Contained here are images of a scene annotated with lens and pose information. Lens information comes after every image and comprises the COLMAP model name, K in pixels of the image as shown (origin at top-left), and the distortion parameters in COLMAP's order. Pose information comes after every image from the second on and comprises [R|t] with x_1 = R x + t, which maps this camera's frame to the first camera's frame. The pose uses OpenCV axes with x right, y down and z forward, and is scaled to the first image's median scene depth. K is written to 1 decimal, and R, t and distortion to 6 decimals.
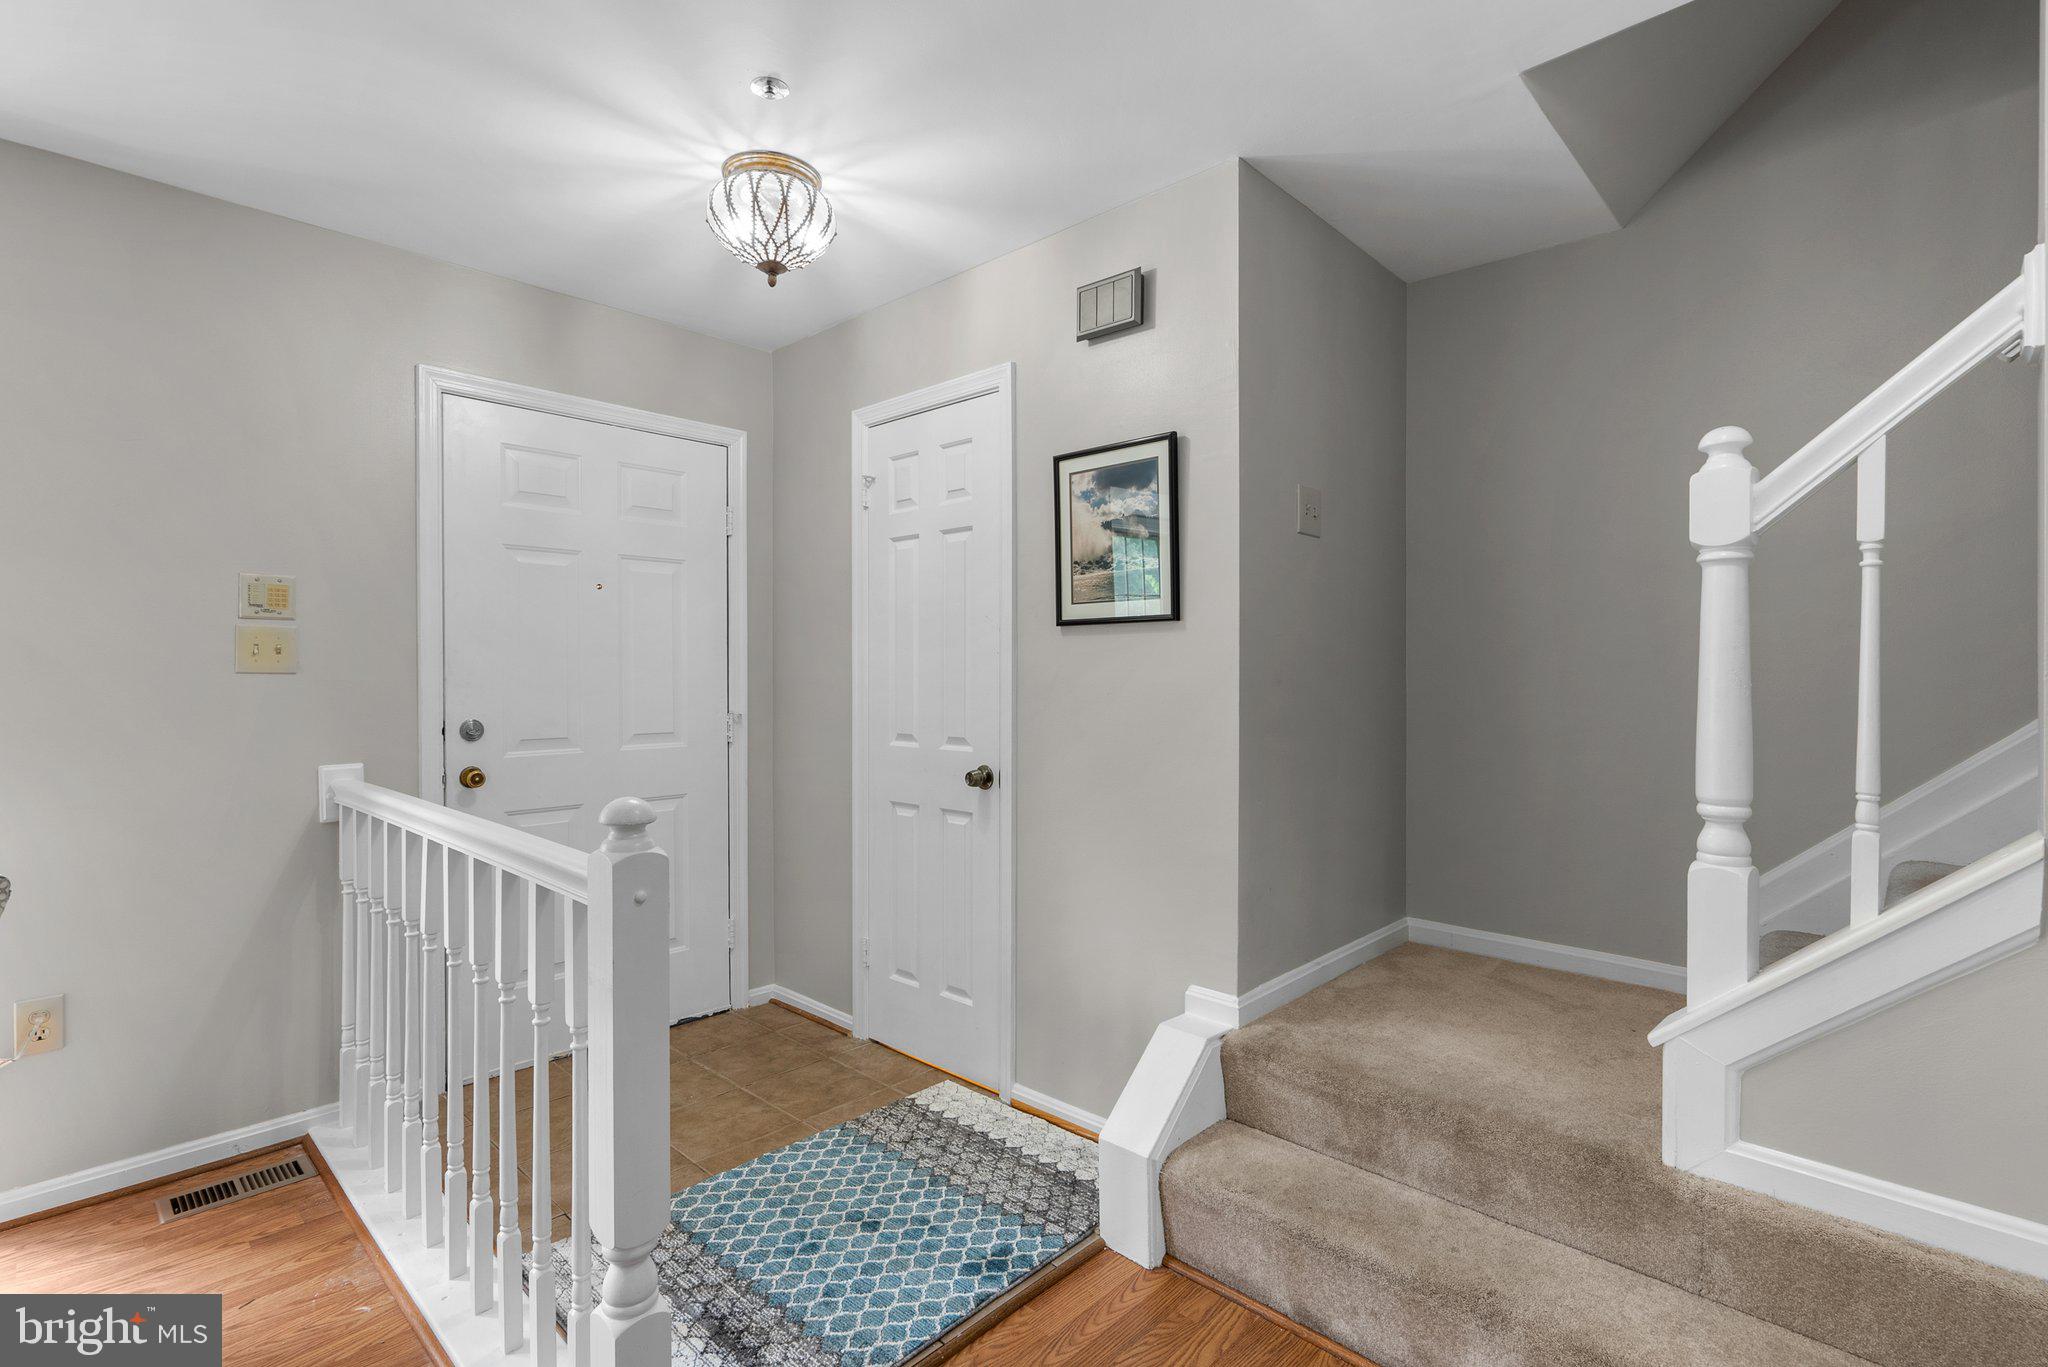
lens RADIAL K [[947.0, 0, 1024.0], [0, 947.0, 683.5], [0, 0, 1]] dist [0.002515, 0.000935]
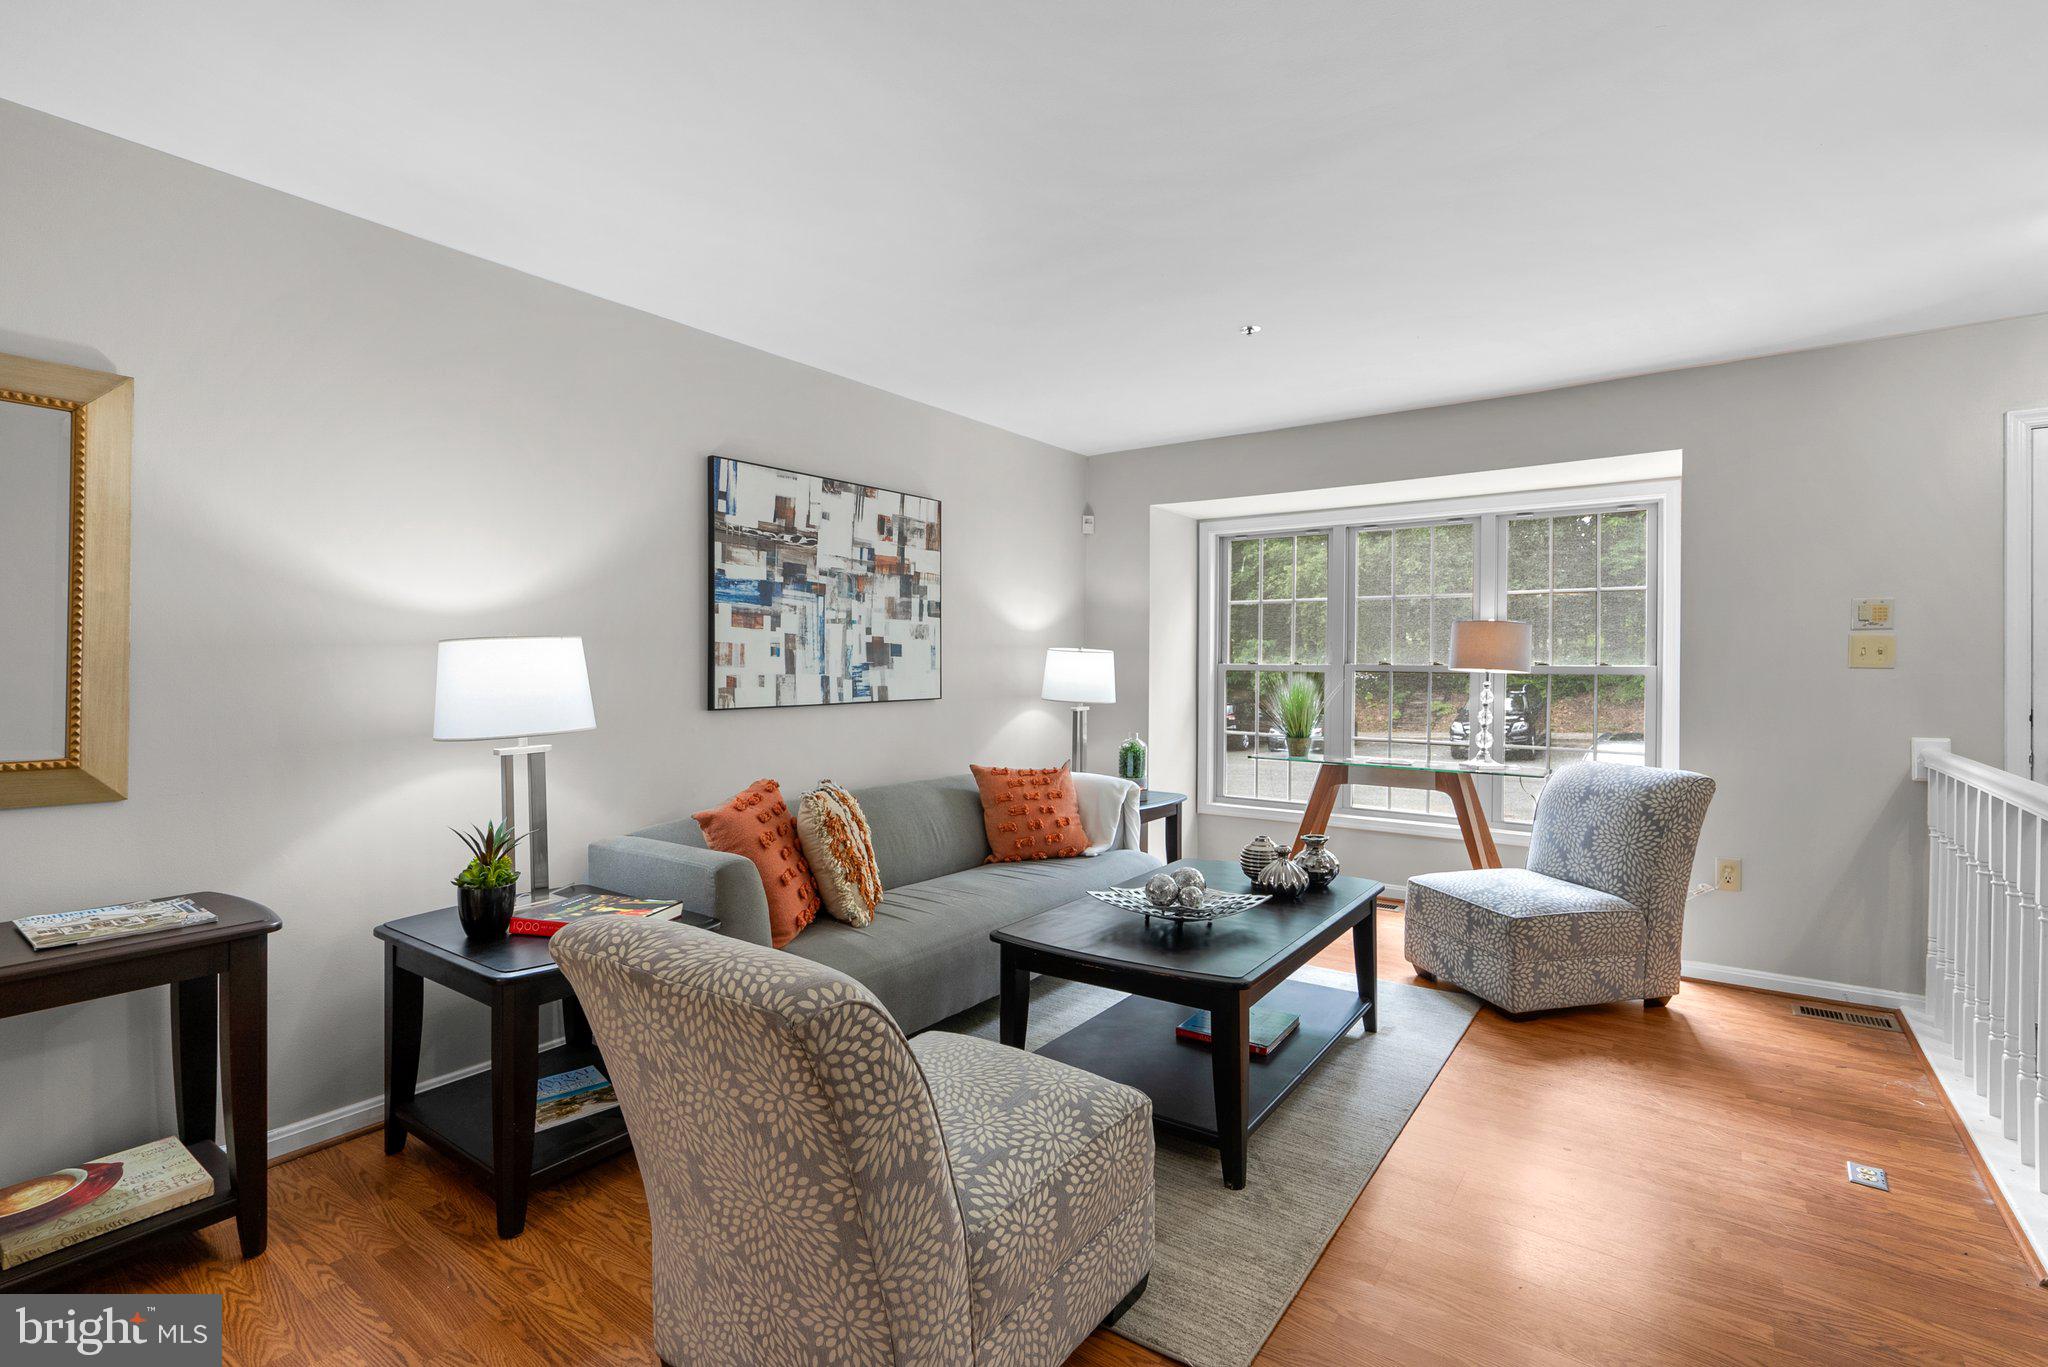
lens RADIAL K [[947.0, 0, 1024.0], [0, 947.0, 683.5], [0, 0, 1]] dist [0.002515, 0.000935]
pose [[0.129816, 0.011668, -0.991469, 0.441299], [-0.007069, 0.999916, 0.010842, 0.005896], [0.991513, 0.005601, 0.129888, -0.434796]]
